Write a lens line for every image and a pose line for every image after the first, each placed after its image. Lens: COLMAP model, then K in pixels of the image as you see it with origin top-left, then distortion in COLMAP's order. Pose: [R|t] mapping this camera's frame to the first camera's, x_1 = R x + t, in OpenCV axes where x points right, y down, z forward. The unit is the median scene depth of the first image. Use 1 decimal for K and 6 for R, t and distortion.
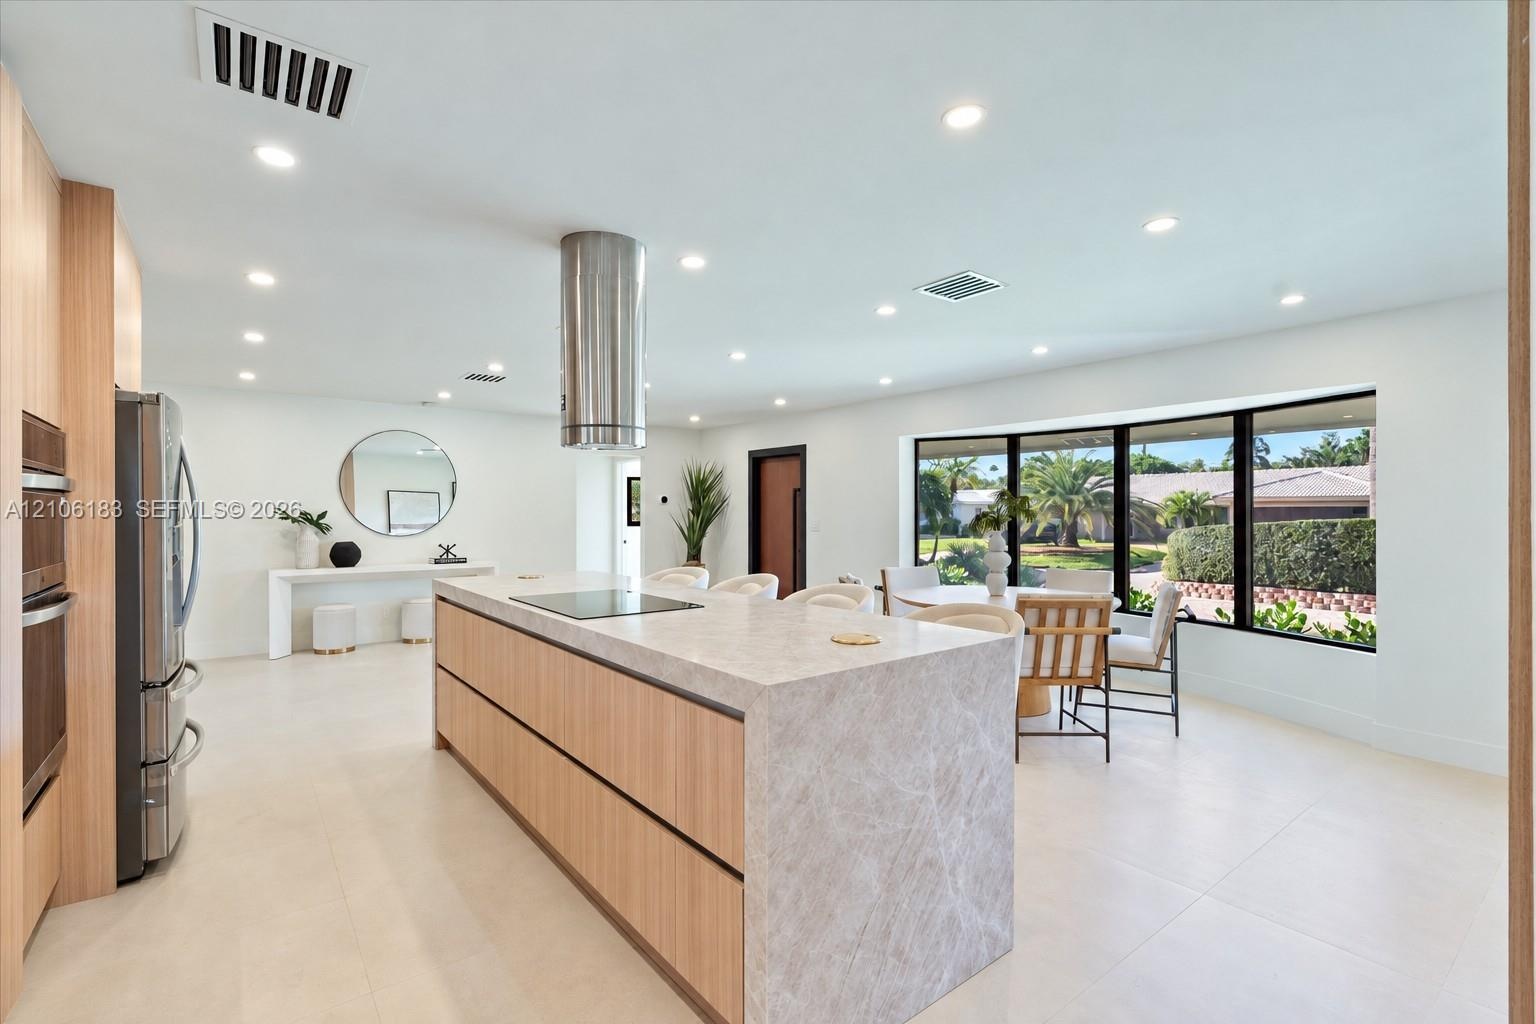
lens RADIAL K [[690.0, 0, 771.5], [0, 690.0, 514.7], [0, 0, 1]] dist [-0.001361, -0.000089]
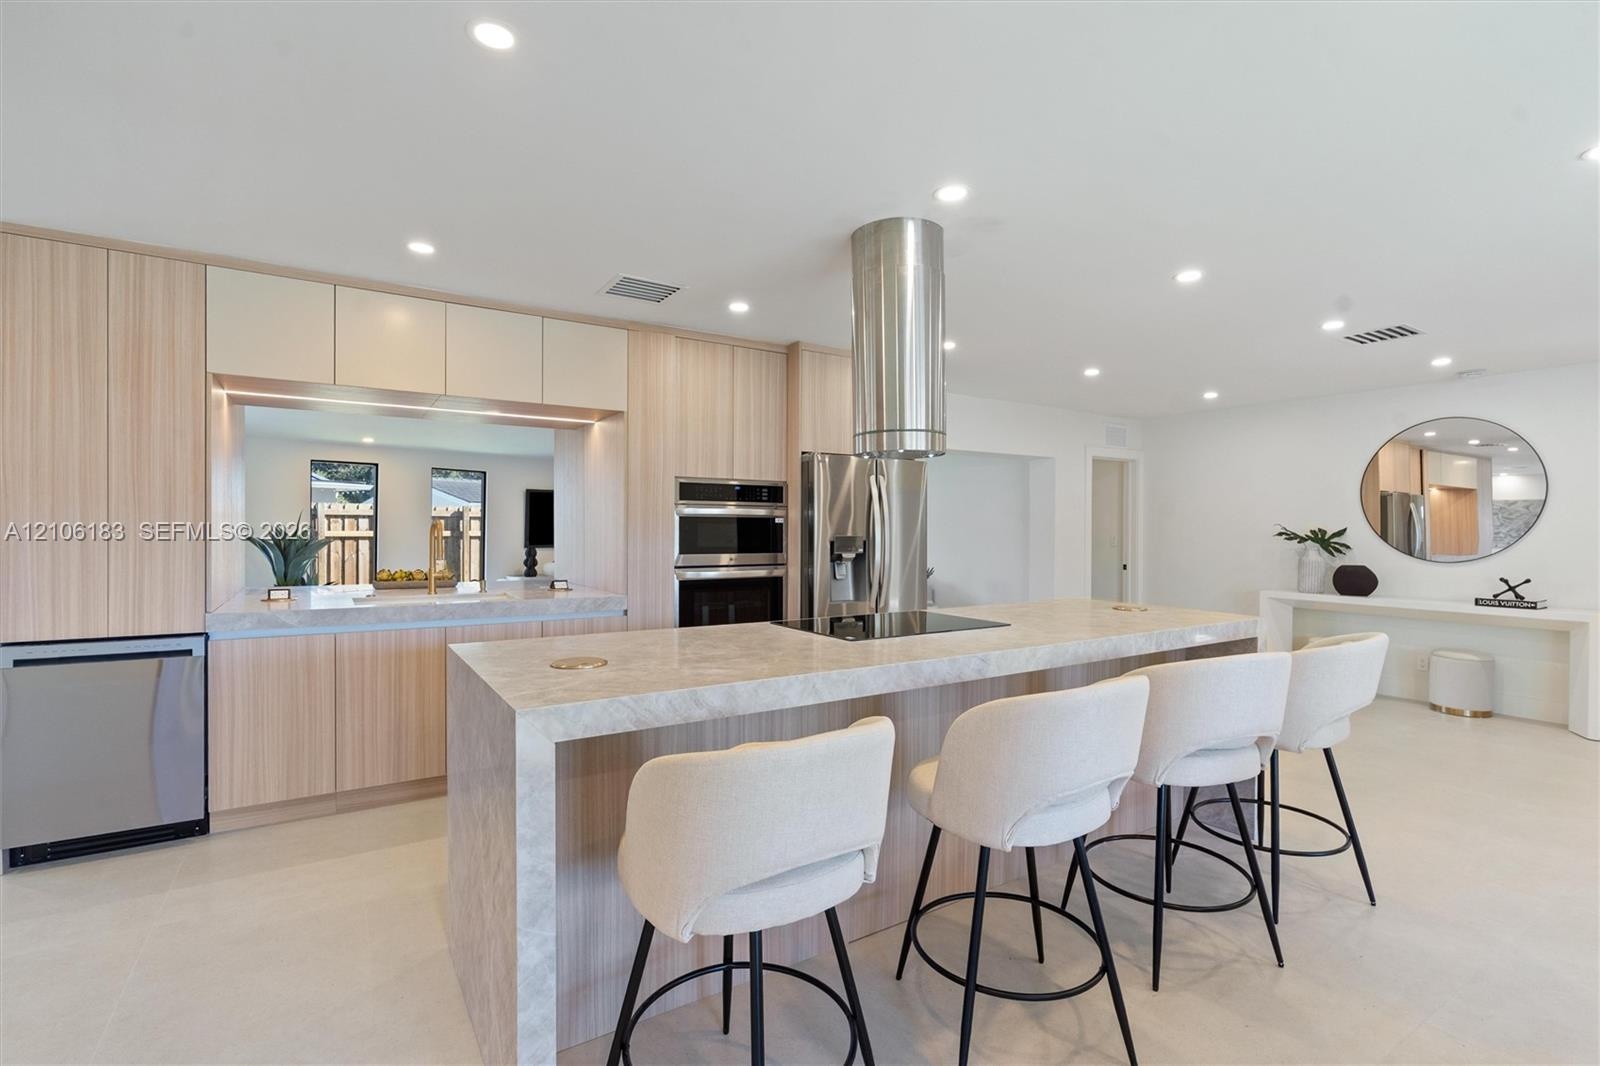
lens RADIAL K [[718.8, 0, 799.7], [0, 718.8, 529.1], [0, 0, 1]] dist [-0.001361, -0.000089]
pose [[-0.141017, -0.000592, -0.990007, 0.316337], [-0.008661, 0.999962, 0.000636, 0.000771], [0.989969, 0.008664, -0.141017, 0.443043]]
